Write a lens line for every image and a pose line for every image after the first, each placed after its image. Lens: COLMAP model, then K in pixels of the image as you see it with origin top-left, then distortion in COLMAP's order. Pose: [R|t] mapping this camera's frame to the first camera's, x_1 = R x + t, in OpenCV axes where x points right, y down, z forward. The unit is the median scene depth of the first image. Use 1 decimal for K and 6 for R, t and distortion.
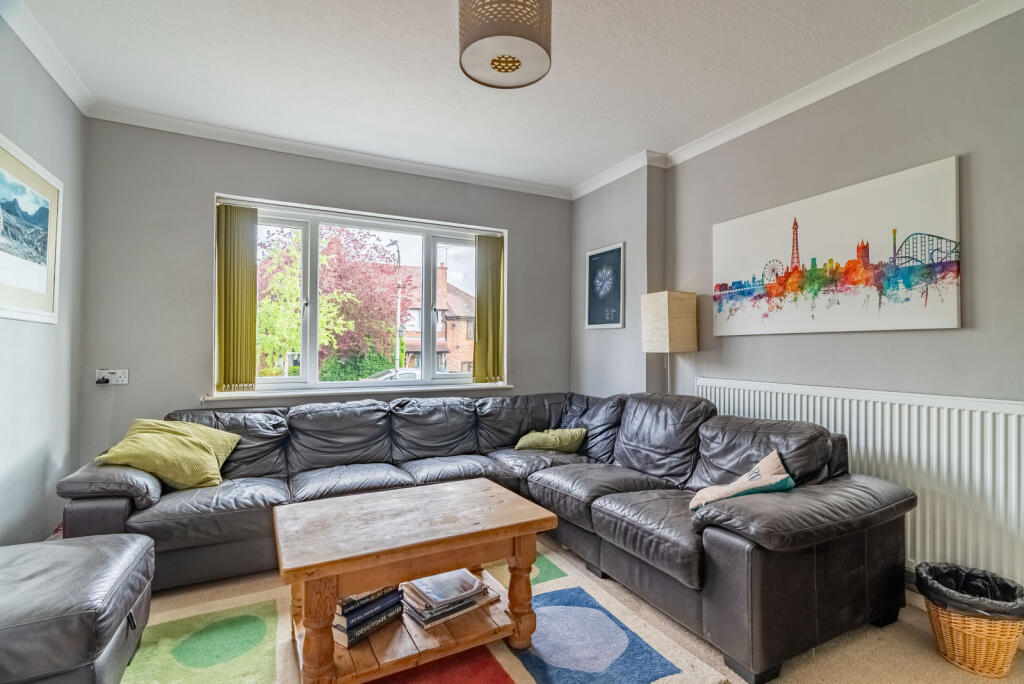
lens RADIAL K [[471.7, 0, 516.6], [0, 471.7, 341.3], [0, 0, 1]] dist [-0.004801, 0.000633]
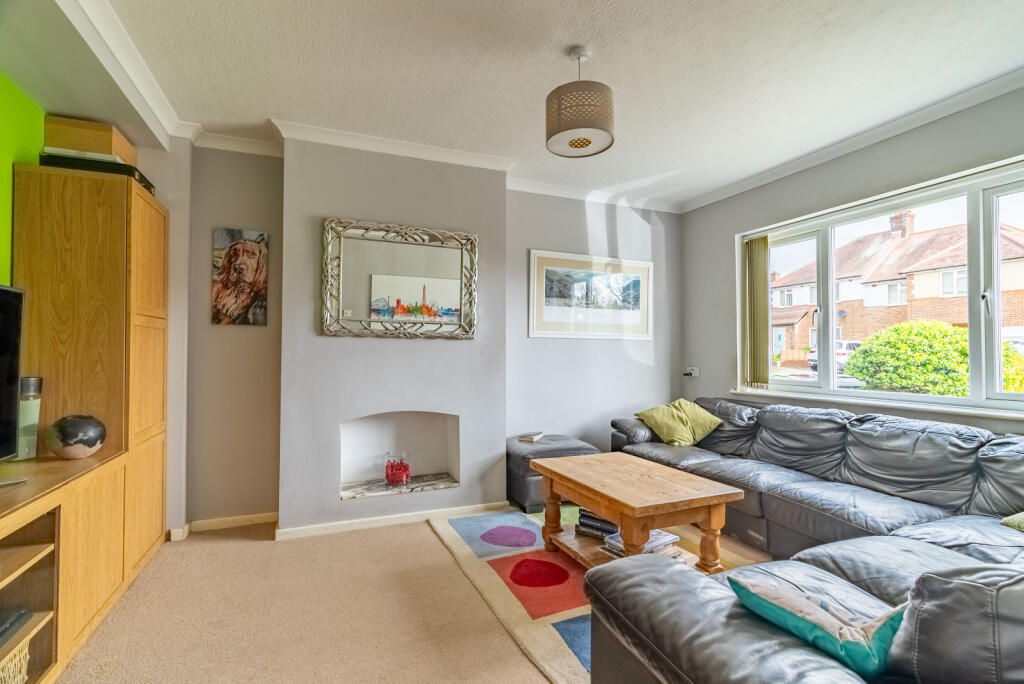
lens RADIAL K [[471.7, 0, 516.6], [0, 471.7, 341.3], [0, 0, 1]] dist [-0.004801, 0.000633]
pose [[-0.058564, -0.026579, -0.997930, 0.669113], [0.012940, 0.999541, -0.027381, 0.008067], [0.998200, -0.014517, -0.058194, 0.444626]]
